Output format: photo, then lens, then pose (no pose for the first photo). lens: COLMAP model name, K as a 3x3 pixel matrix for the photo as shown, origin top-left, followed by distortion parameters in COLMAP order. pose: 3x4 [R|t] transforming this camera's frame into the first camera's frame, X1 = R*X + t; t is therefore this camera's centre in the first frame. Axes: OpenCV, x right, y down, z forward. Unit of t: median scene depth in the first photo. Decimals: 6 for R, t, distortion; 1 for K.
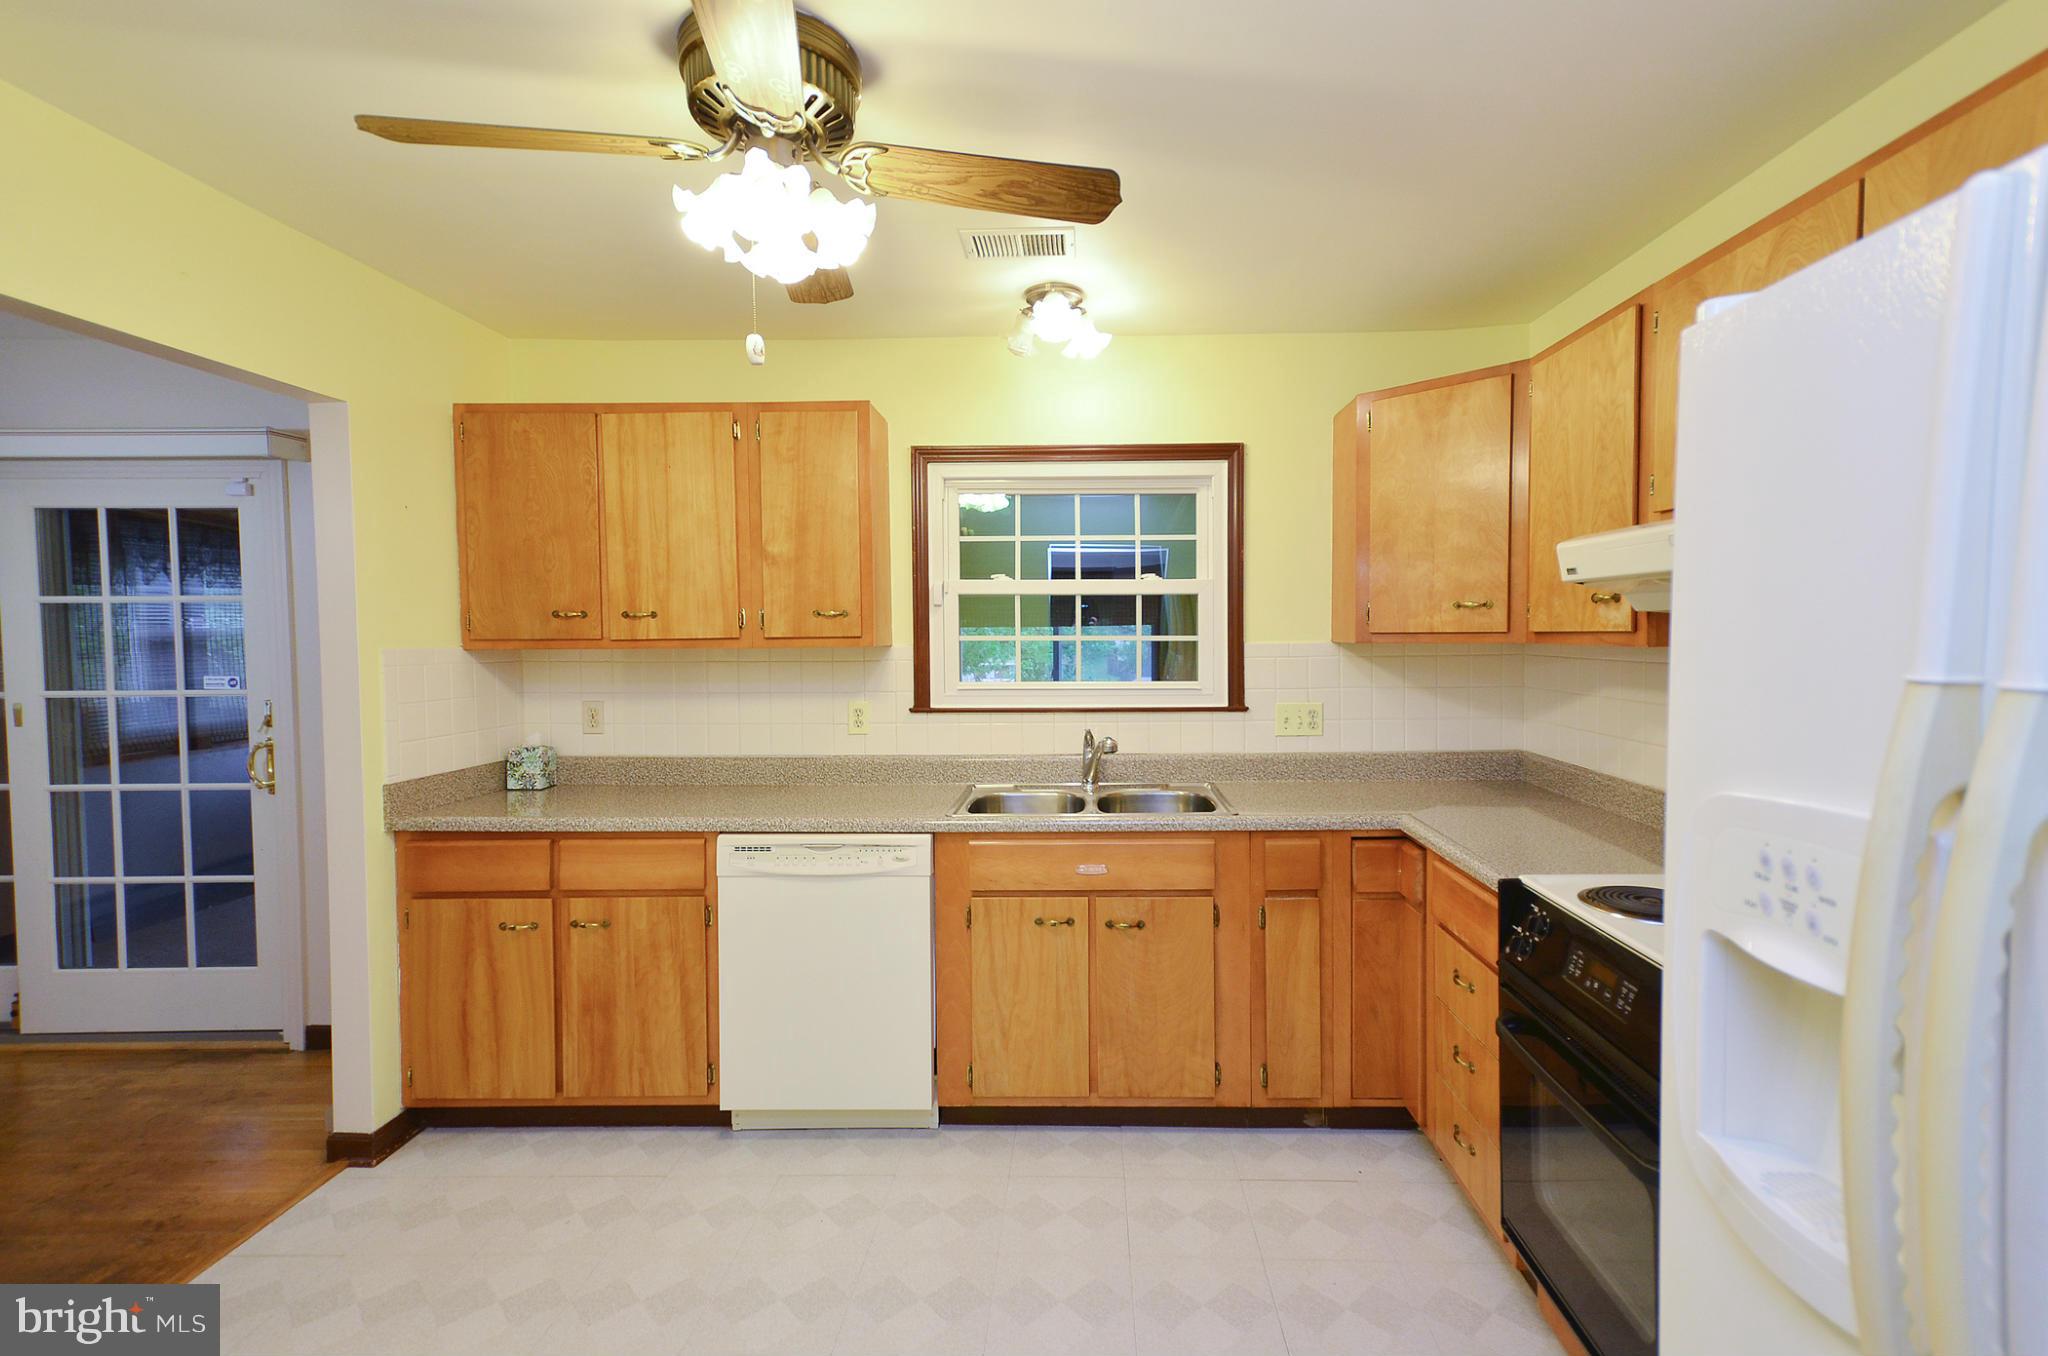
lens RADIAL K [[956.0, 0, 1088.8], [0, 956.0, 675.7], [0, 0, 1]] dist [0.031268, 0.000282]
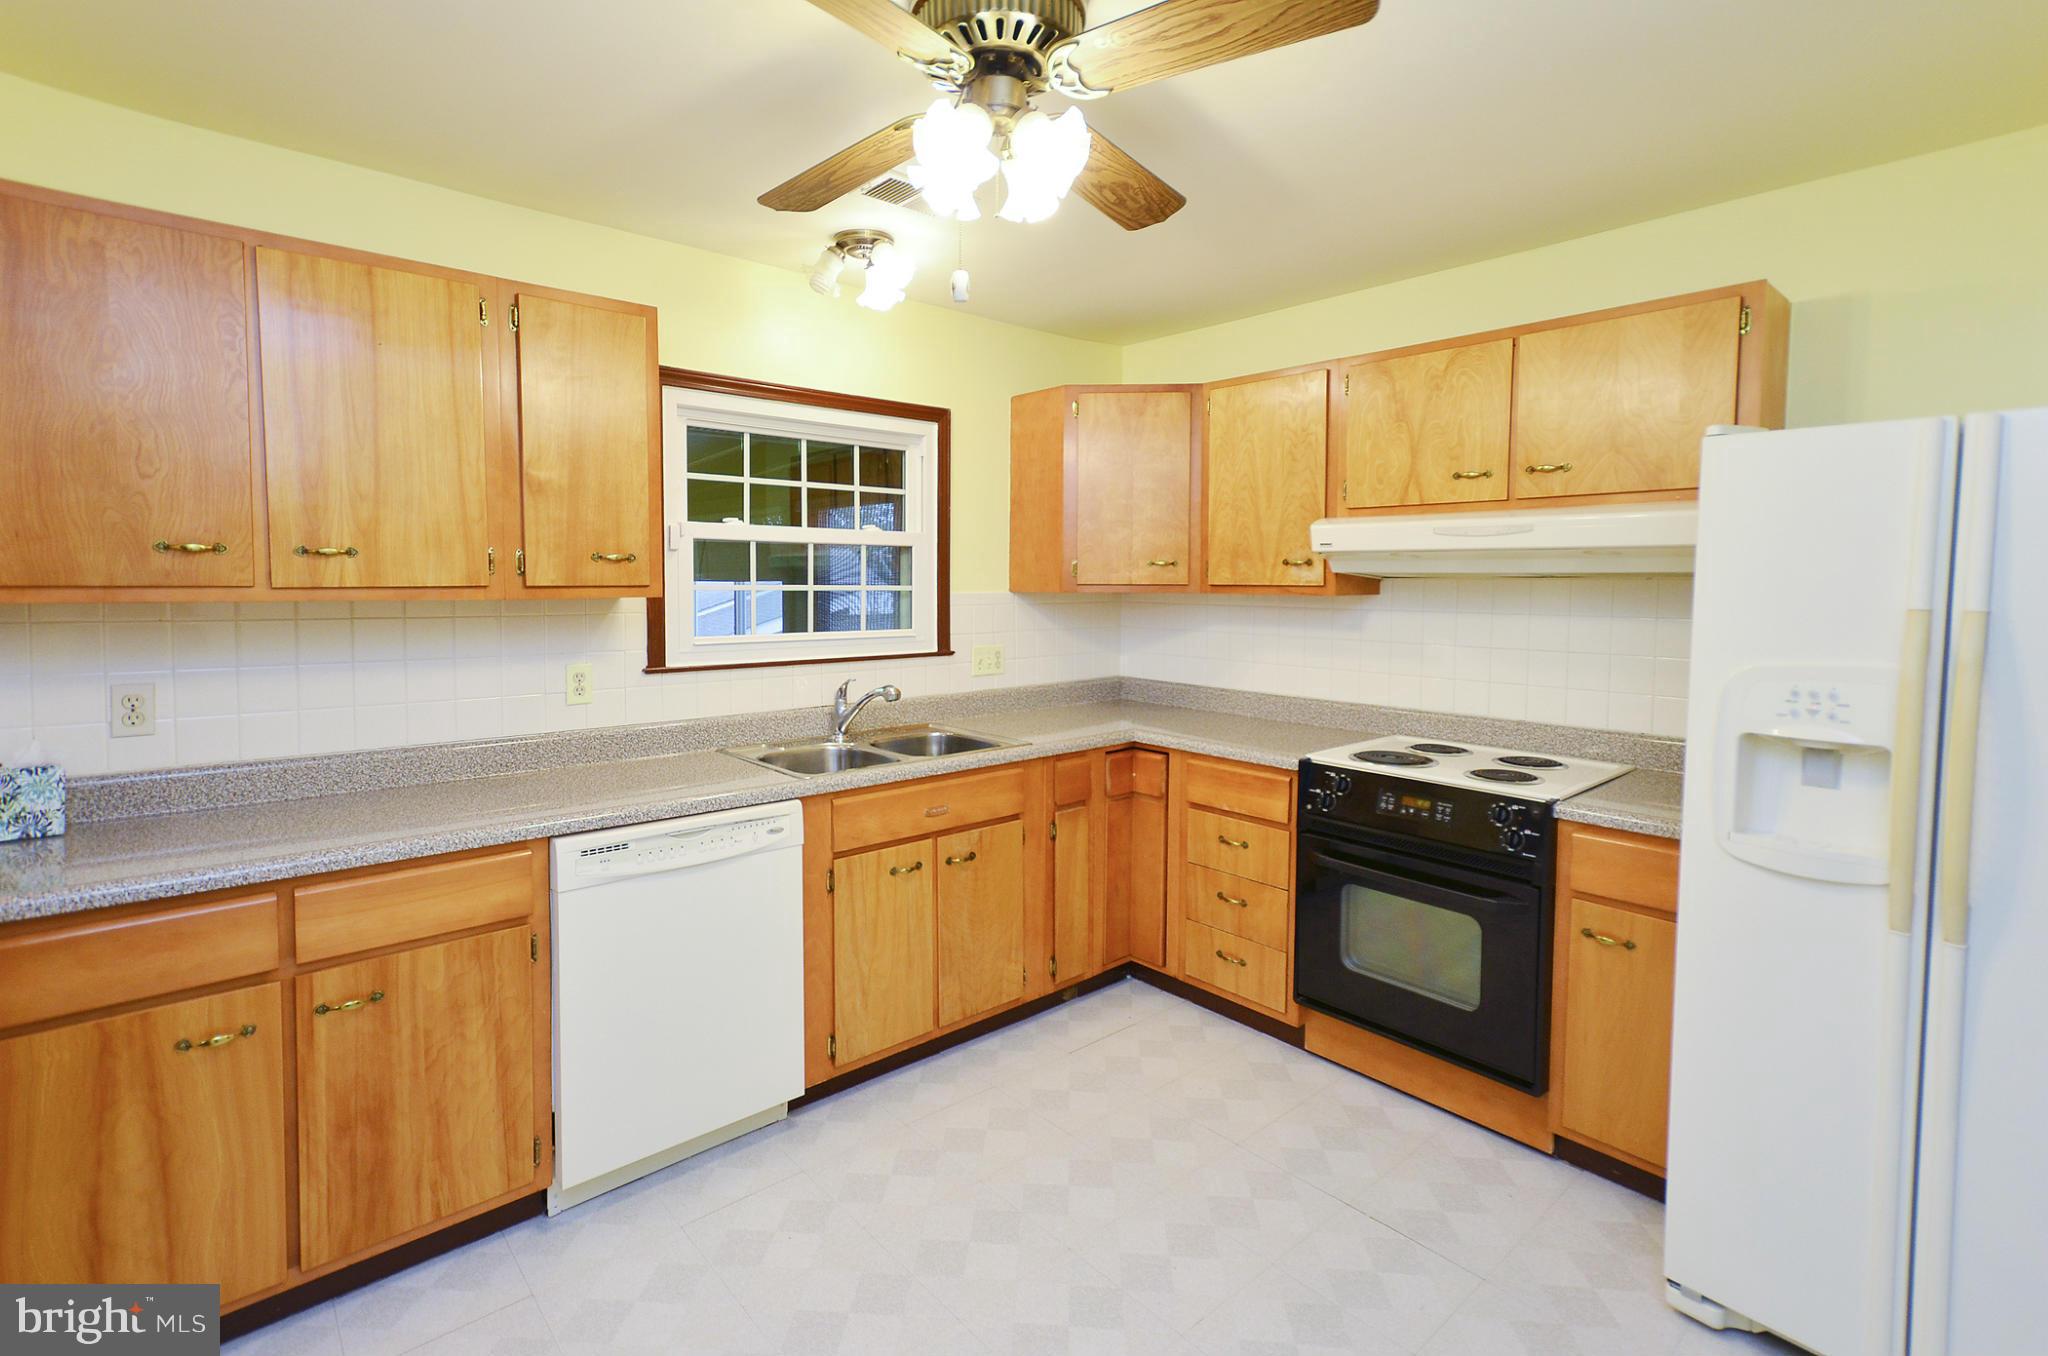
lens RADIAL K [[957.8, 0, 1028.9], [0, 957.8, 631.4], [0, 0, 1]] dist [0.023385, 0.000440]
pose [[0.737882, -0.026980, 0.674390, -0.615275], [0.021902, 0.999632, 0.016027, -0.006952], [-0.674574, 0.002944, 0.738201, 0.163157]]
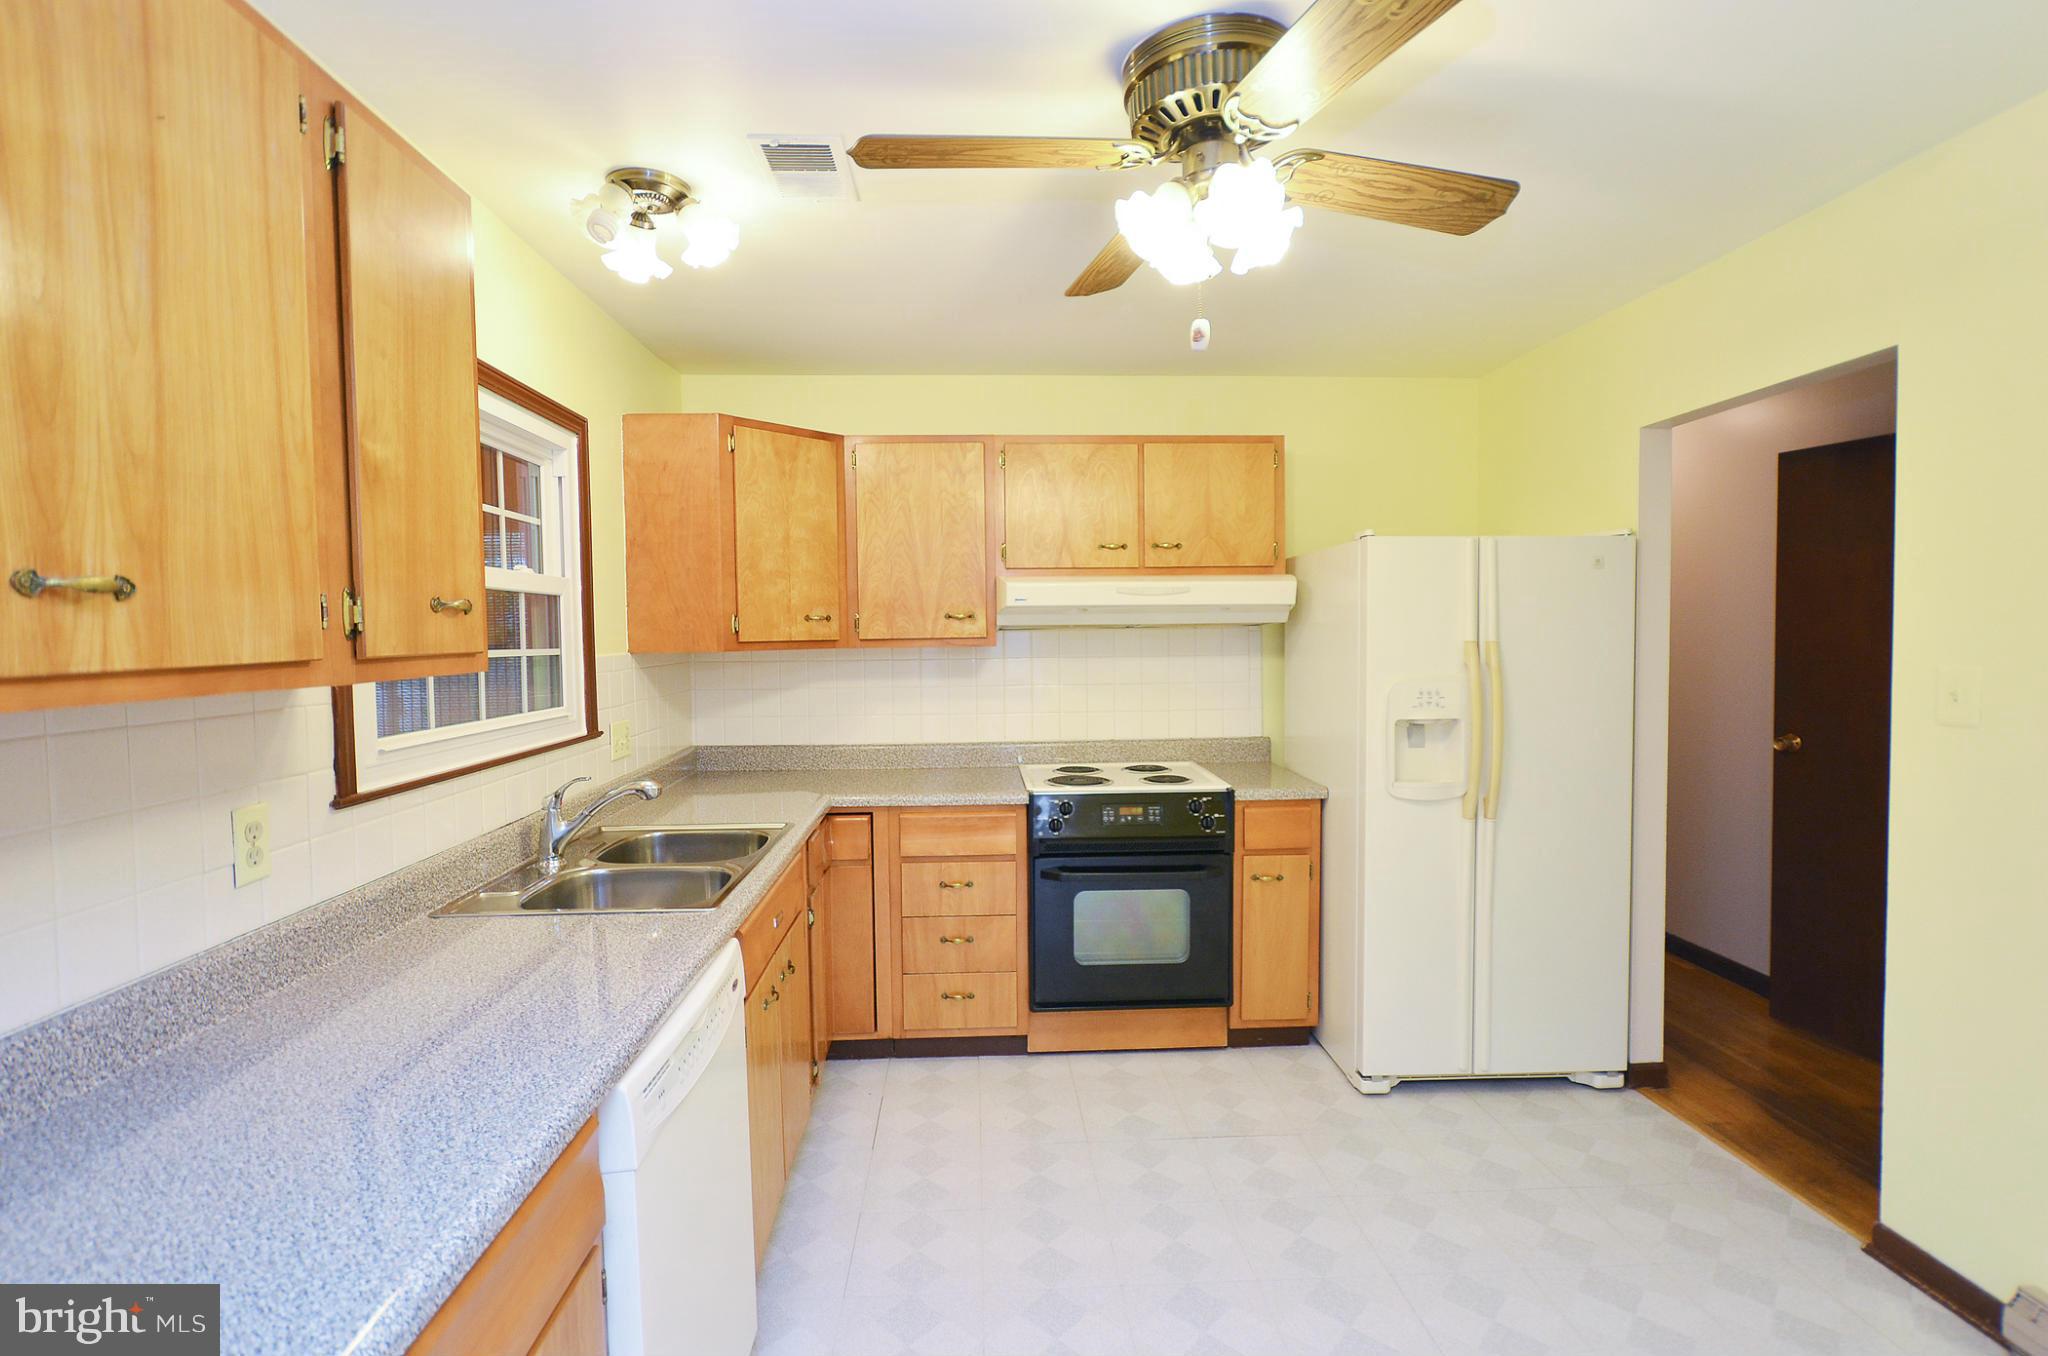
lens RADIAL K [[931.6, 0, 1024.0], [0, 931.6, 678.0], [0, 0, 1]] dist [-0.001693, 0.000044]
pose [[-0.058115, -0.041429, 0.997450, -0.818578], [0.060938, 0.997128, 0.044966, -0.034848], [-0.996448, 0.063396, -0.055424, 0.808219]]
